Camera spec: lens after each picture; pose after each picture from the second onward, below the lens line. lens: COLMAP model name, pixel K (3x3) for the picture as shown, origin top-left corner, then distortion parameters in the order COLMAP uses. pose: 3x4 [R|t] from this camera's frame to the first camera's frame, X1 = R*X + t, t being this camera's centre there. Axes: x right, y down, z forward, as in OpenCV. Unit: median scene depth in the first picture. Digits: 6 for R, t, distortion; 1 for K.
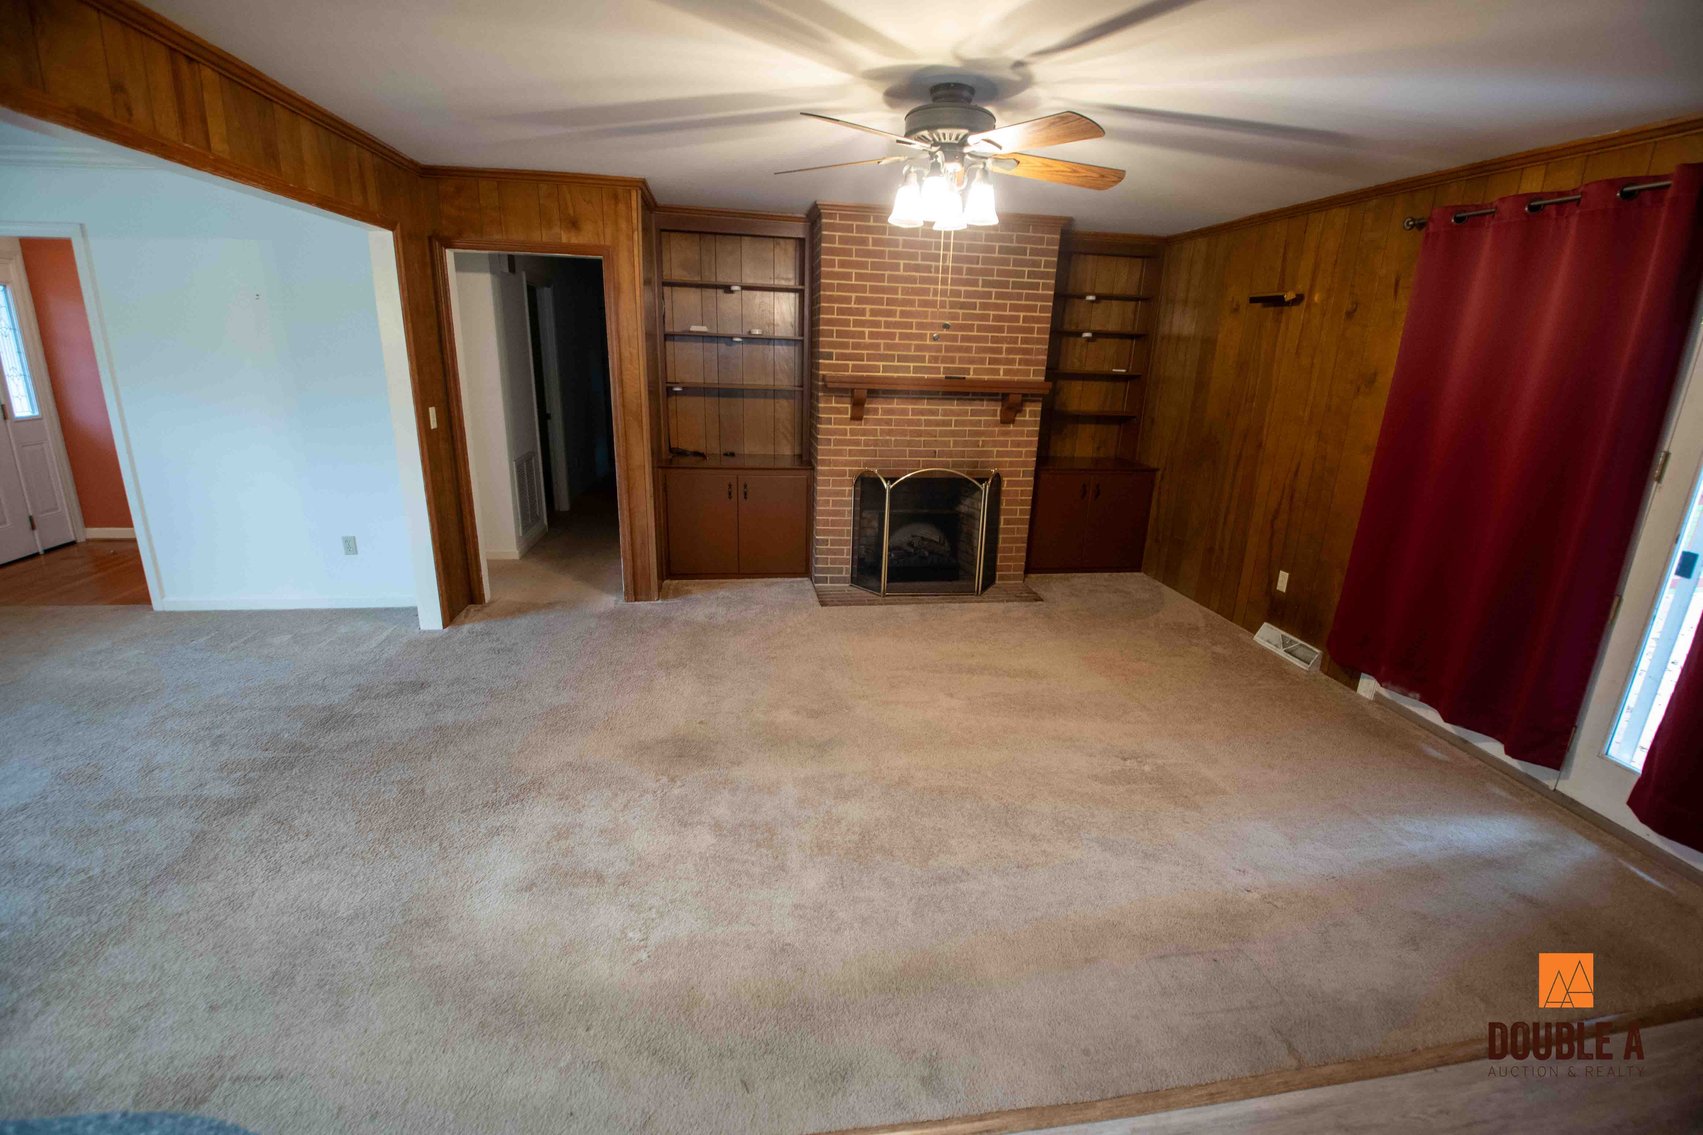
lens RADIAL K [[749.6, 0, 855.0], [0, 749.6, 571.1], [0, 0, 1]] dist [-0.001591, -0.010539]
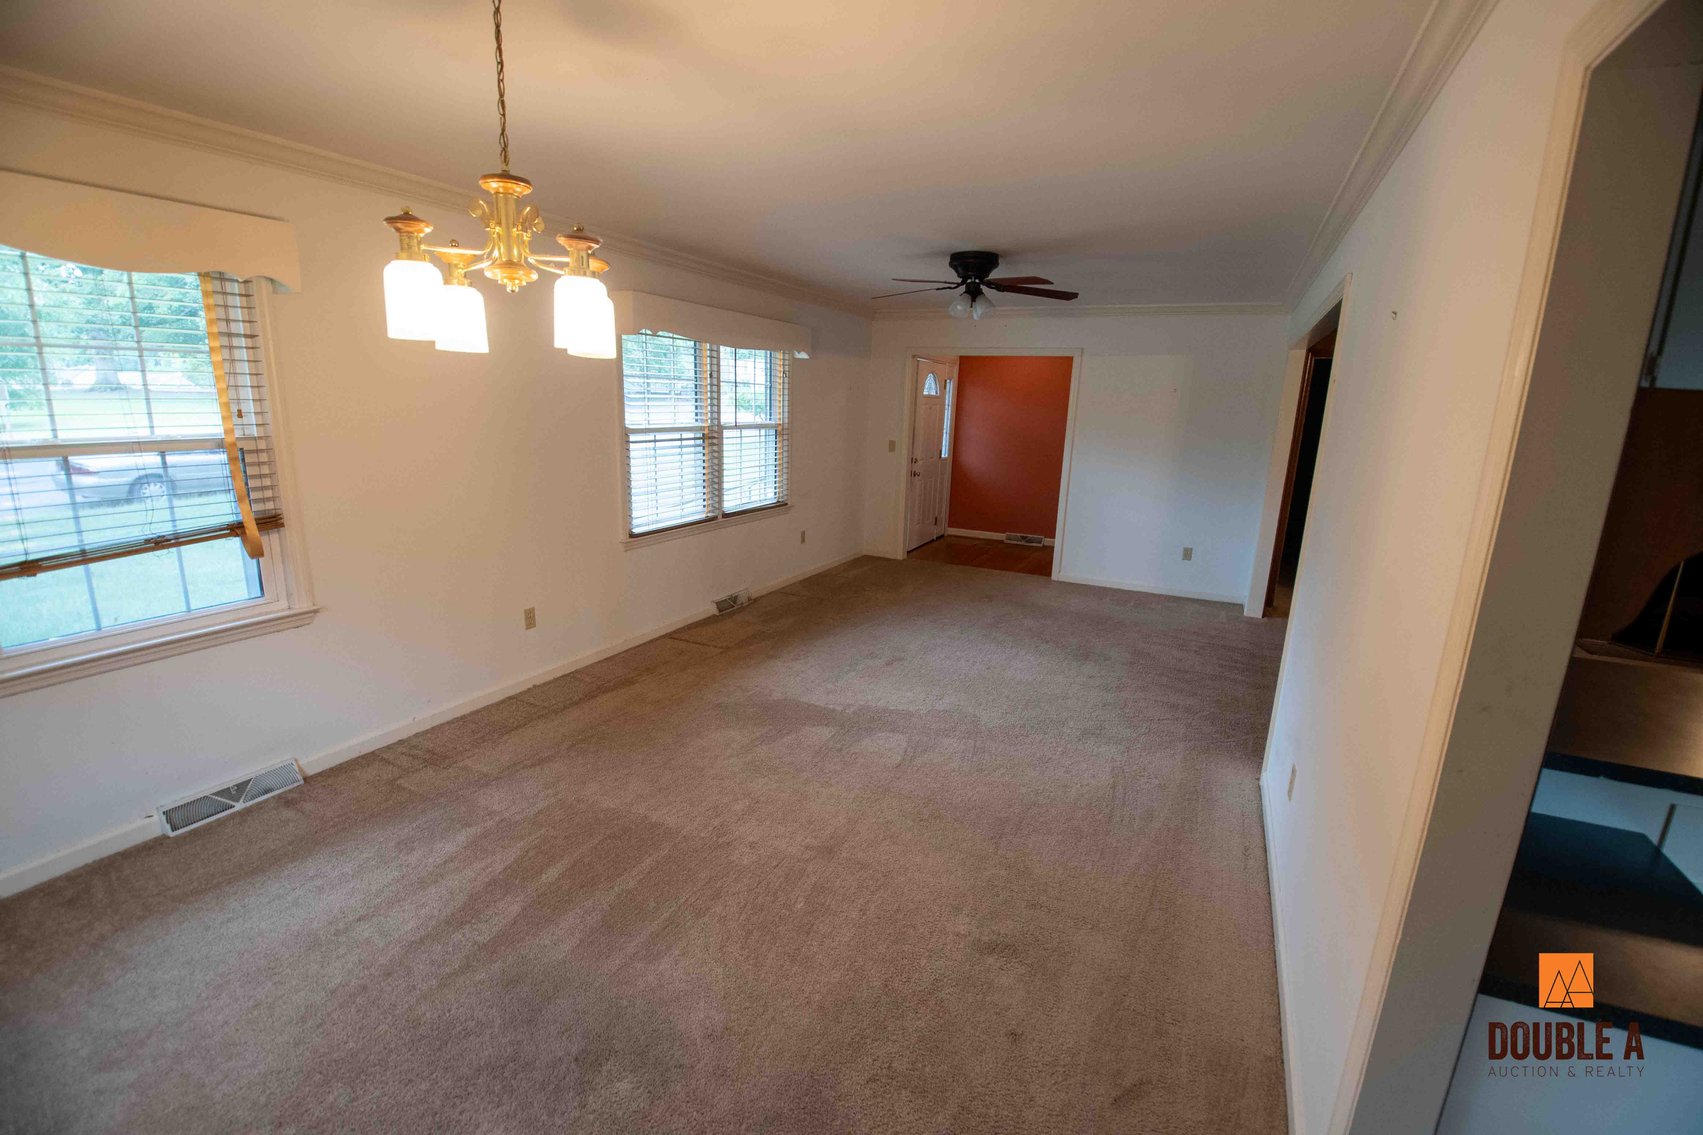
lens RADIAL K [[749.6, 0, 848.1], [0, 749.6, 564.3], [0, 0, 1]] dist [-0.001591, -0.010539]
pose [[0.815386, 0.115644, -0.567250, -0.357041], [-0.167124, 0.985149, -0.039389, 0.145089], [0.554270, 0.126918, 0.822603, -0.539586]]
